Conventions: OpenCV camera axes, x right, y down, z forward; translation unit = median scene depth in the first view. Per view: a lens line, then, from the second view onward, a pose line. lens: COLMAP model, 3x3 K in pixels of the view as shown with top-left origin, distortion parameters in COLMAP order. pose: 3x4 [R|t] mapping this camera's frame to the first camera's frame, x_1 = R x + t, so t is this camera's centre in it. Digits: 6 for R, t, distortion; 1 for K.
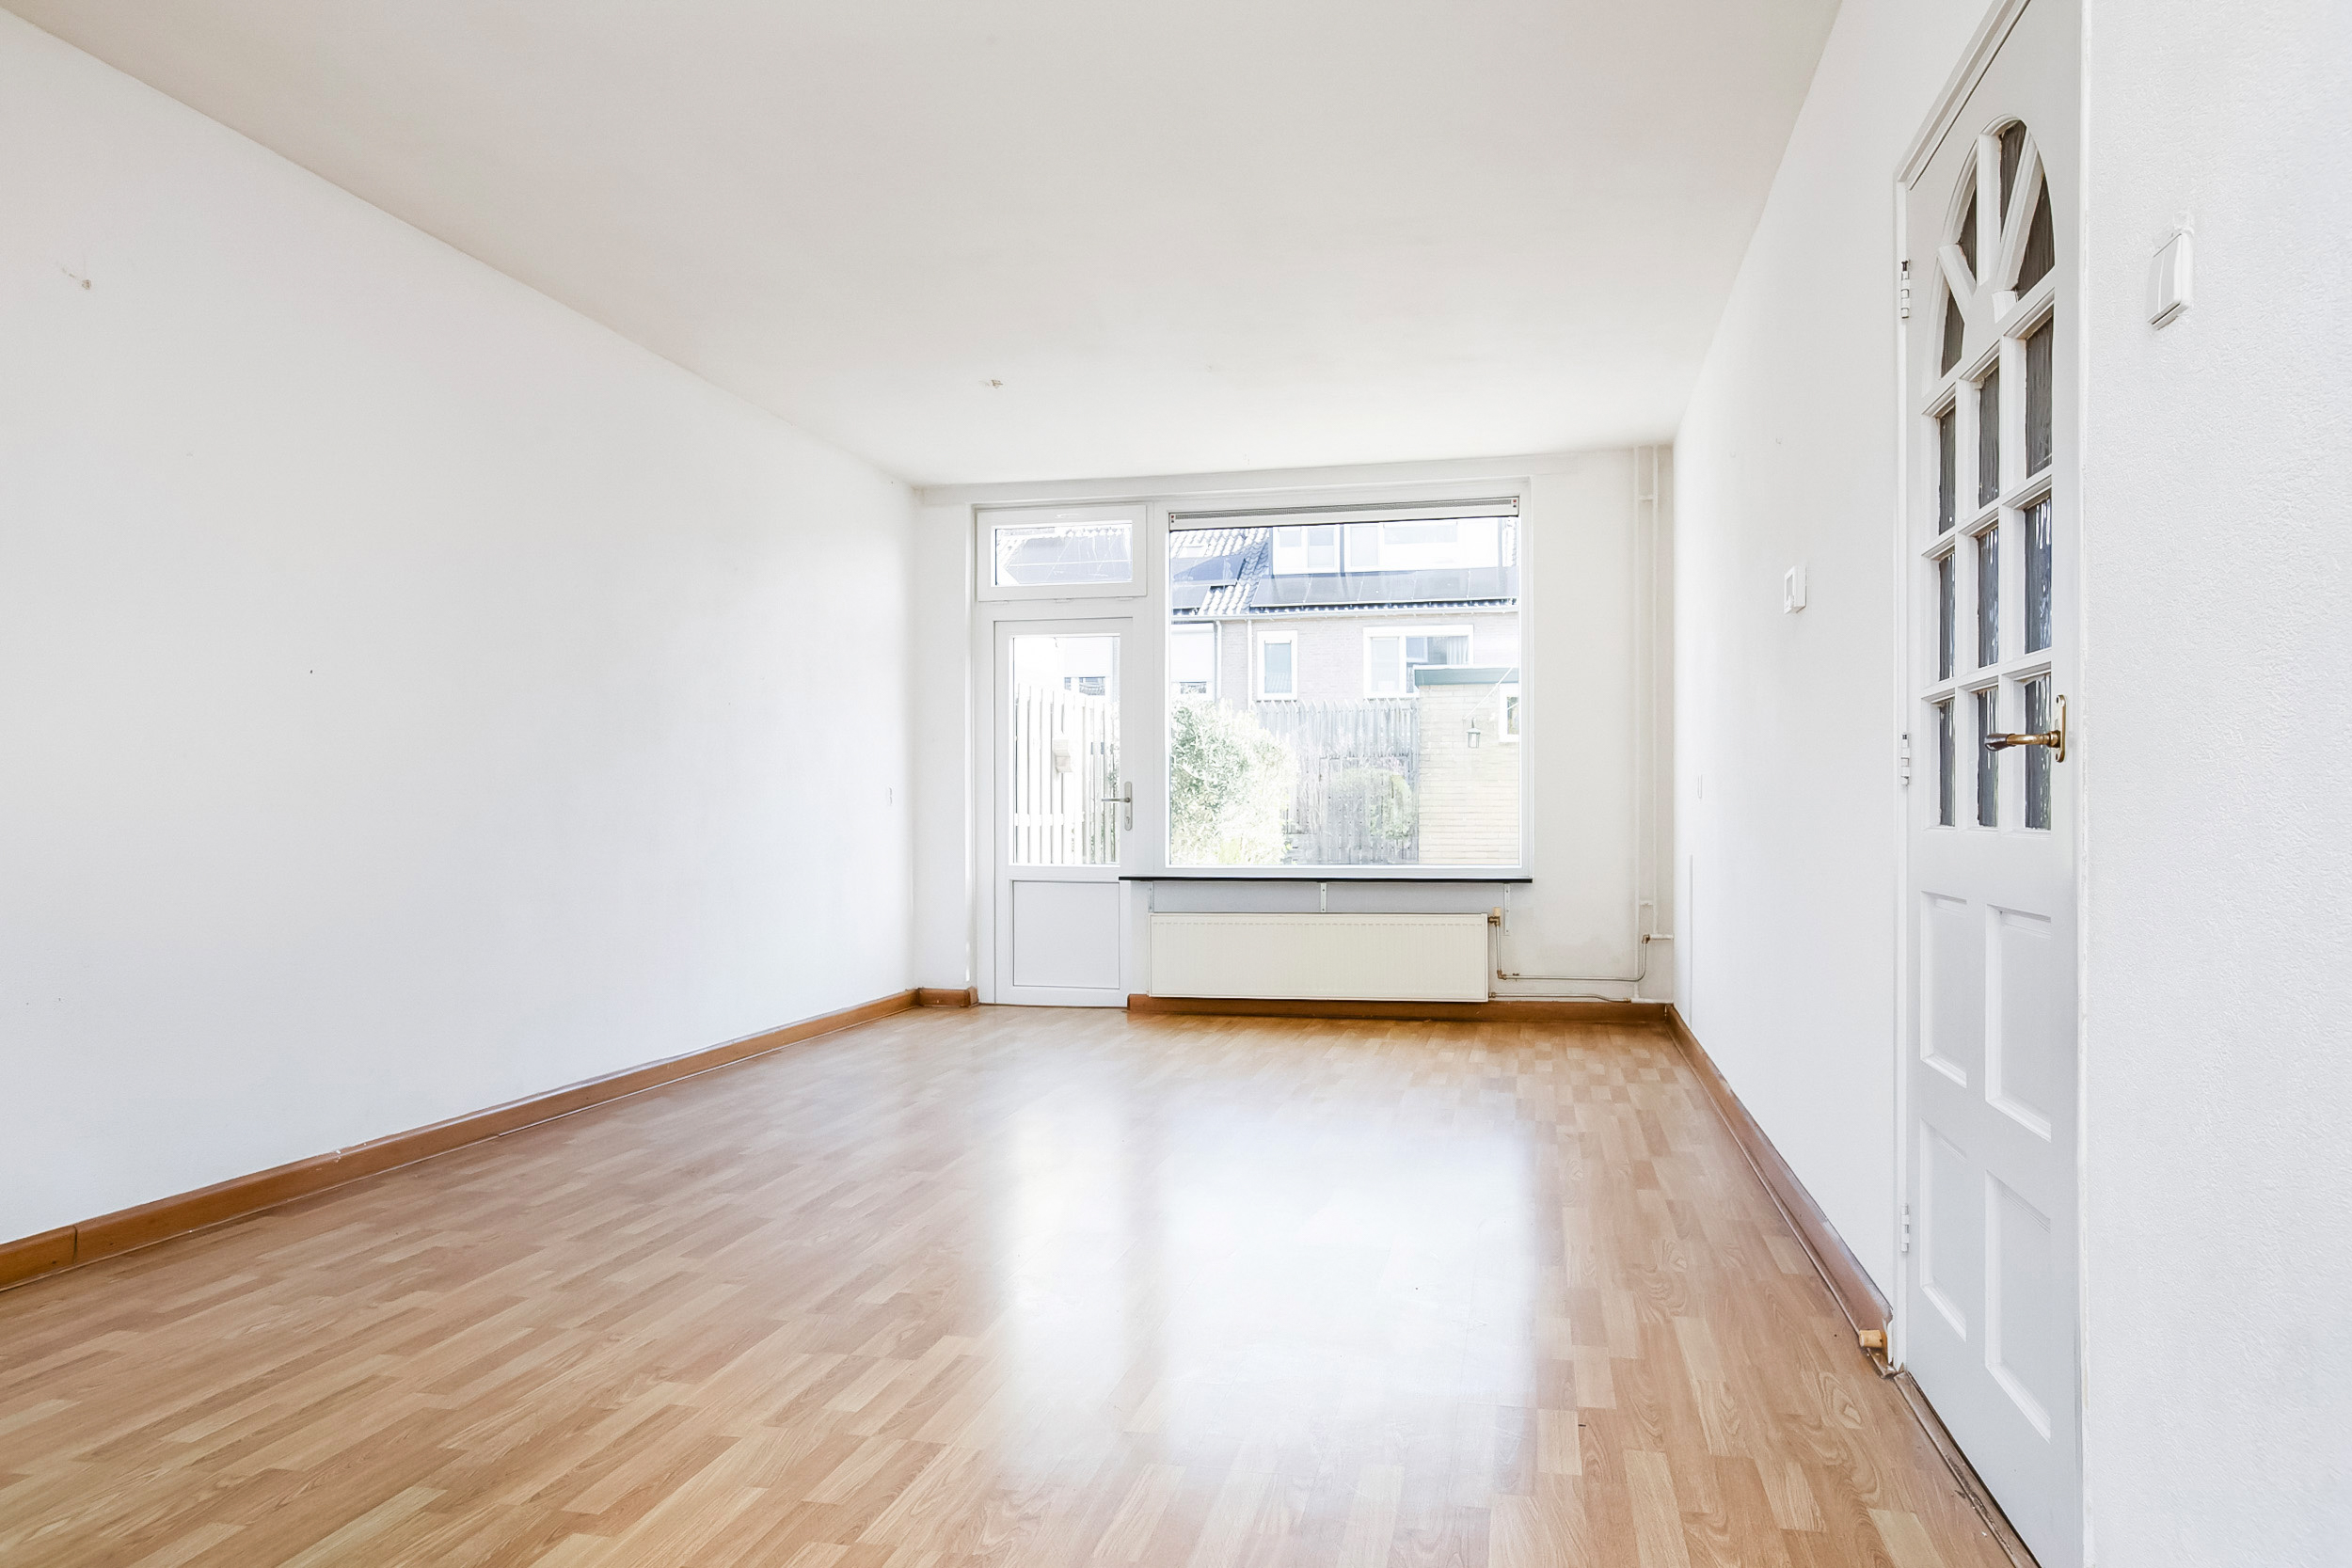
lens RADIAL K [[1586.9, 0, 1185.1], [0, 1586.9, 803.0], [0, 0, 1]] dist [-0.039360, 0.051985]
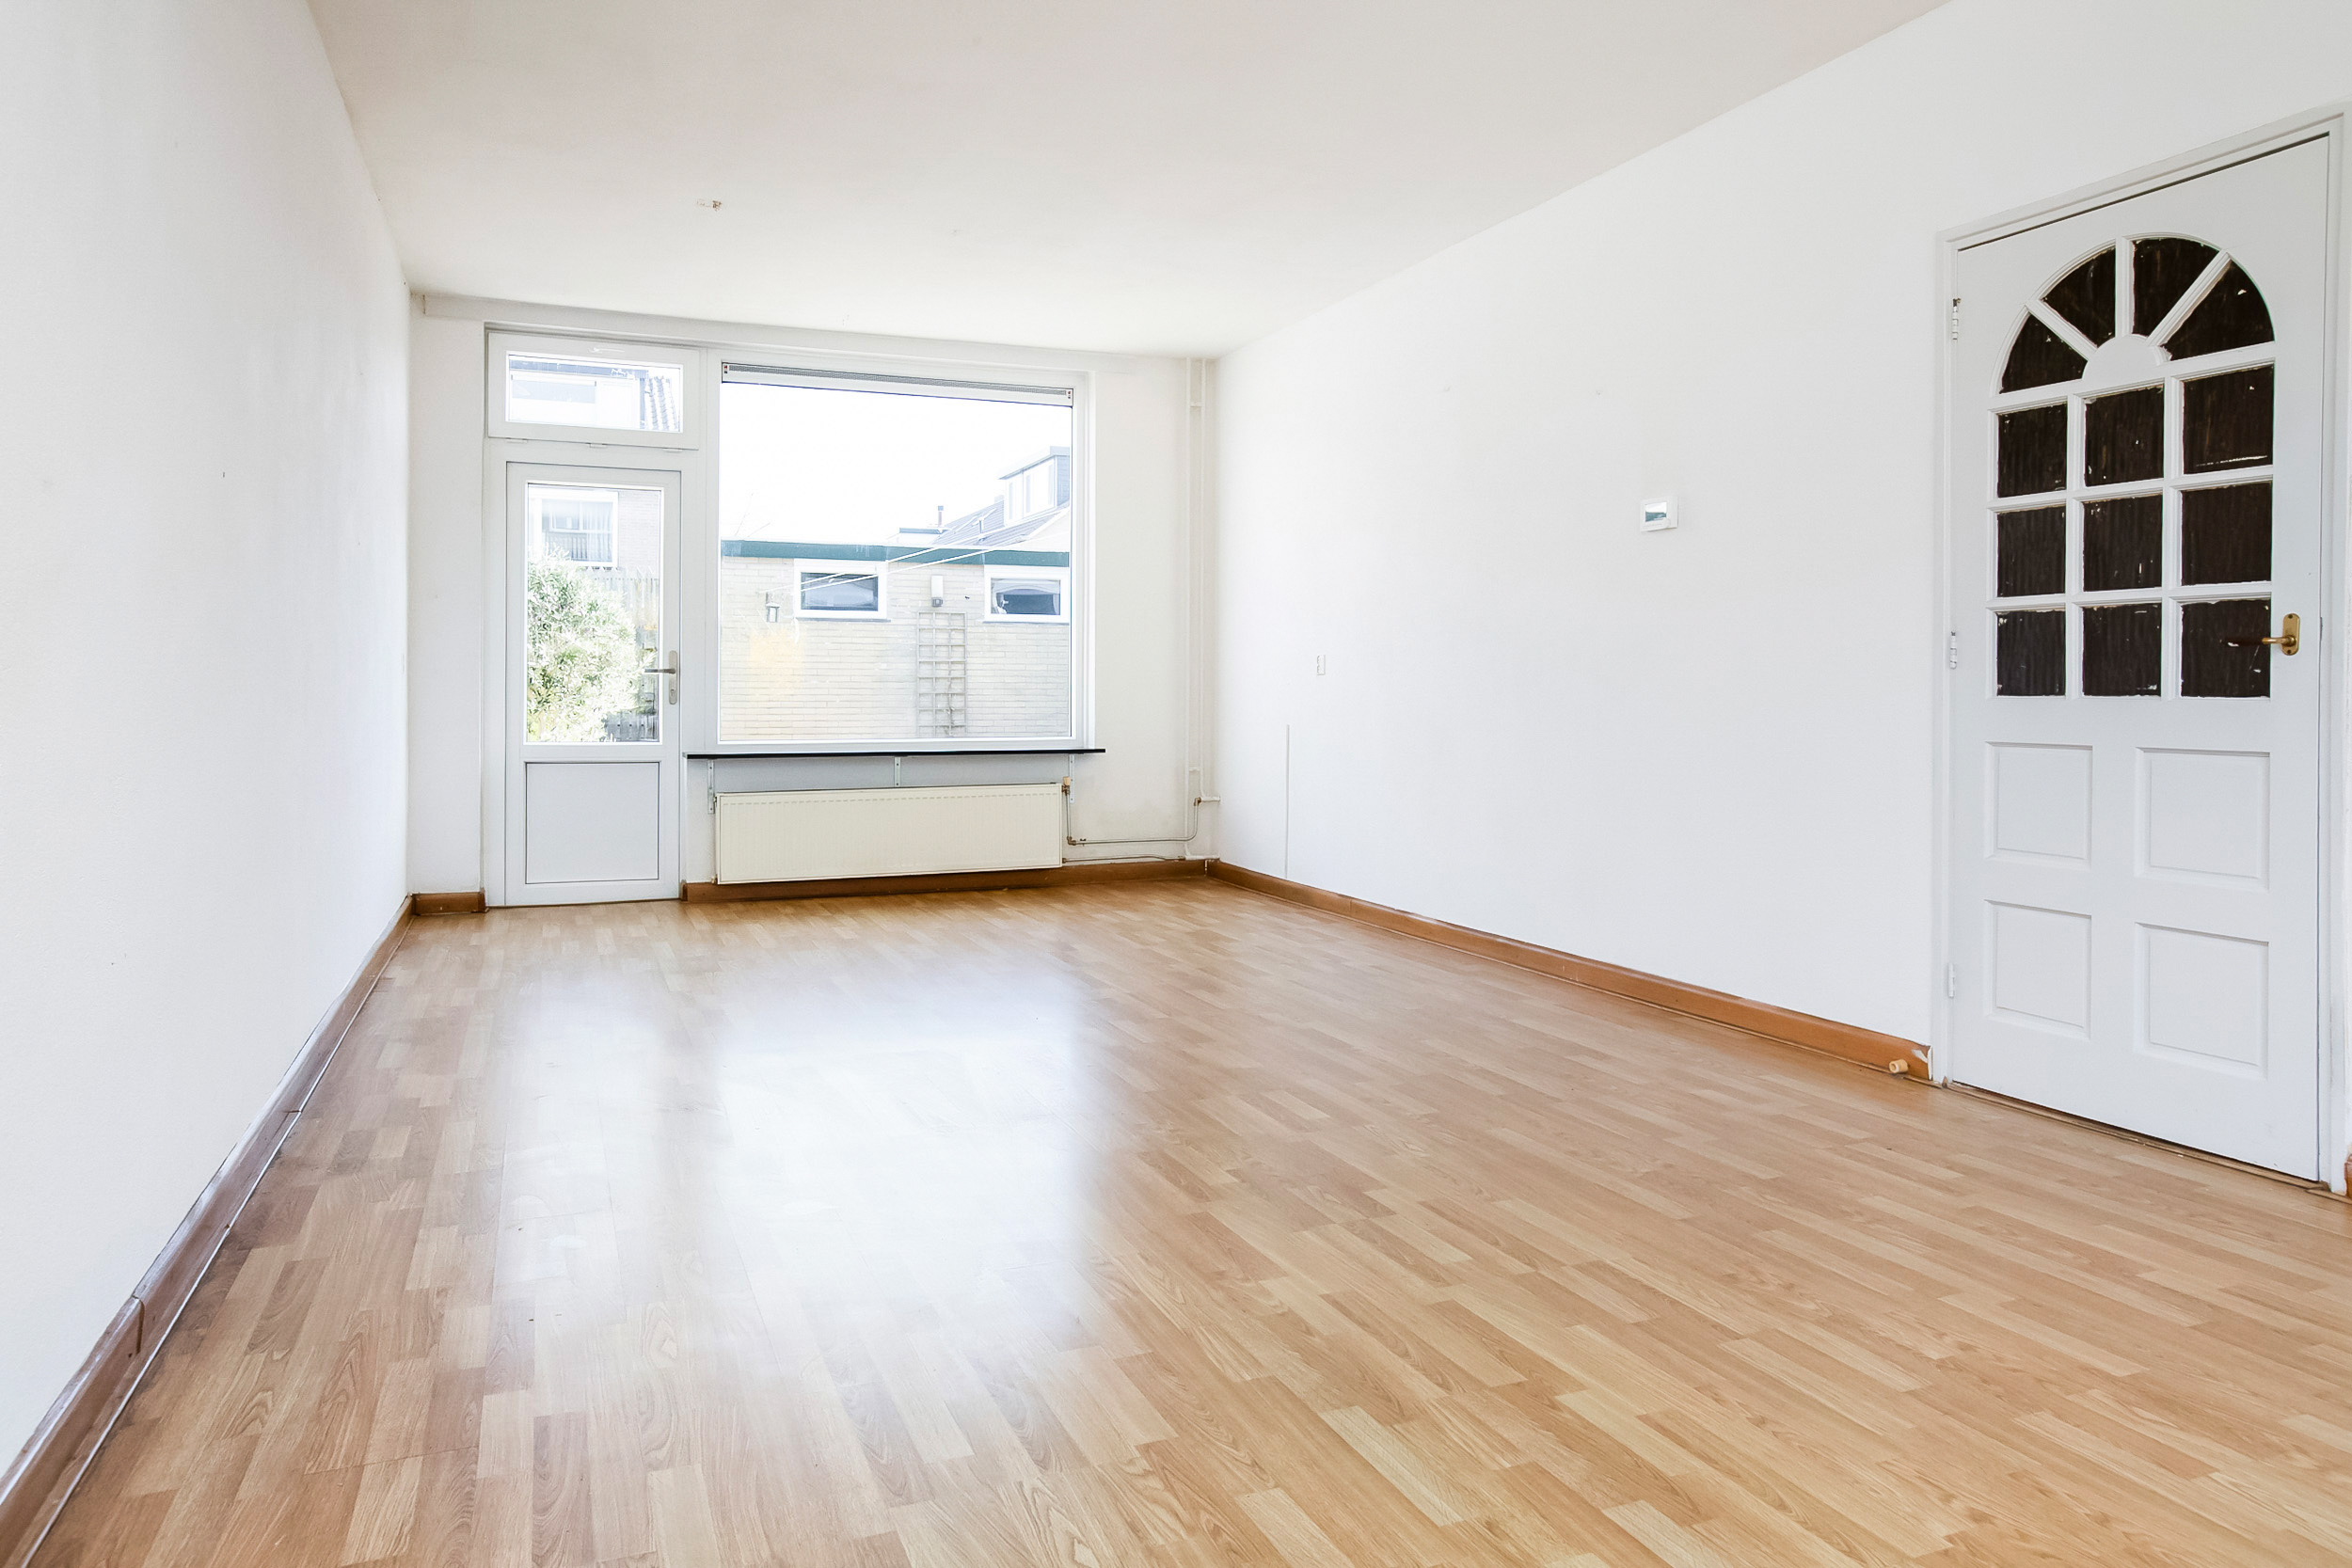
lens RADIAL K [[1586.9, 0, 1195.6], [0, 1586.9, 673.8], [0, 0, 1]] dist [-0.039360, 0.051985]
pose [[0.808248, 0.010259, 0.588753, -0.353223], [-0.008025, 0.999947, -0.006407, 0.003294], [-0.588788, 0.000454, 0.808287, 0.097290]]
